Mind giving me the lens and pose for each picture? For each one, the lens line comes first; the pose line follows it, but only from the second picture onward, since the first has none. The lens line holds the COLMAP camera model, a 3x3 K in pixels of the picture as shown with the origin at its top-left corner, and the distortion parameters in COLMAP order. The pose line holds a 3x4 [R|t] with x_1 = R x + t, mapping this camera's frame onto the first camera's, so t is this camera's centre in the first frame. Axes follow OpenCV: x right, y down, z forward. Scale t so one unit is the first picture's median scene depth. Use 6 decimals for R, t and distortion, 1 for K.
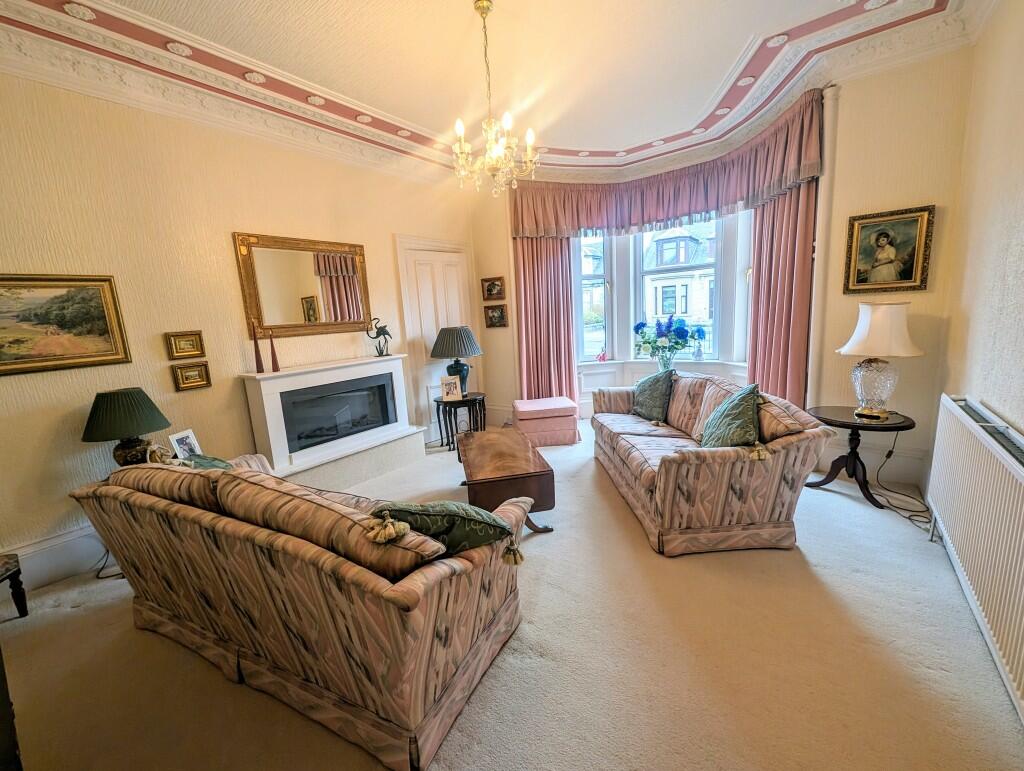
lens RADIAL K [[413.8, 0, 512.0], [0, 413.8, 385.5], [0, 0, 1]] dist [0.000296, 0.000074]
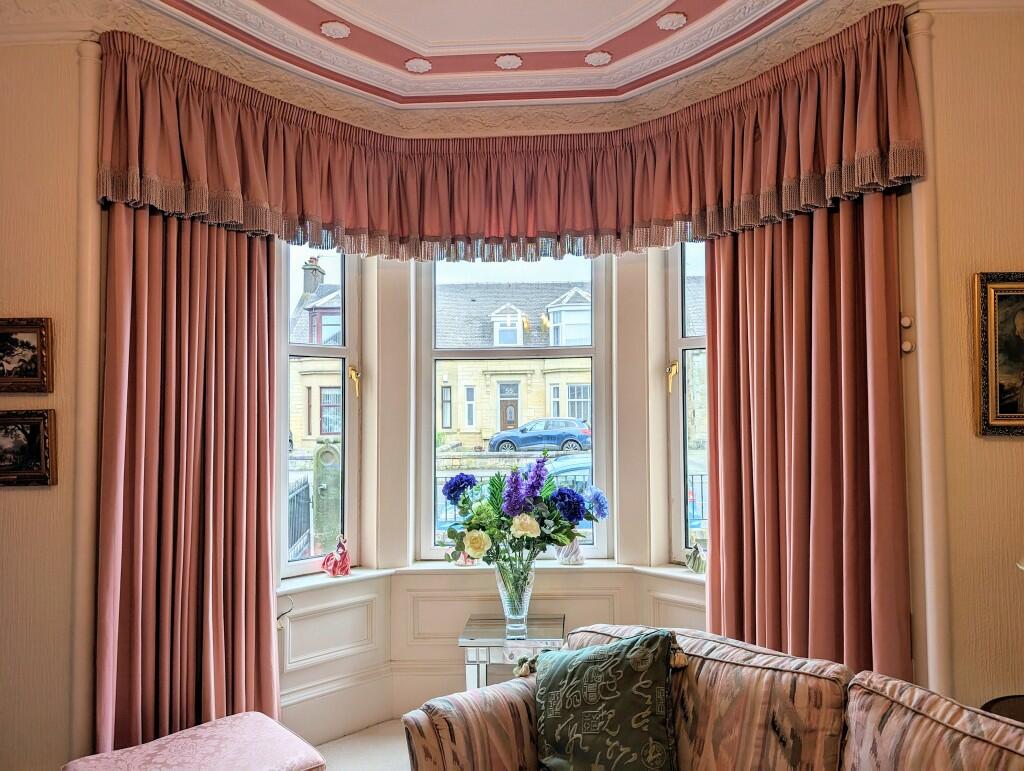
lens RADIAL K [[741.5, 0, 512.0], [0, 741.5, 385.5], [0, 0, 1]] dist [0.028223, -0.007049]
pose [[0.819459, 0.072760, 0.568501, -0.053917], [0.060592, 0.975352, -0.212171, -0.084688], [-0.569926, 0.208312, 0.794853, 0.406787]]
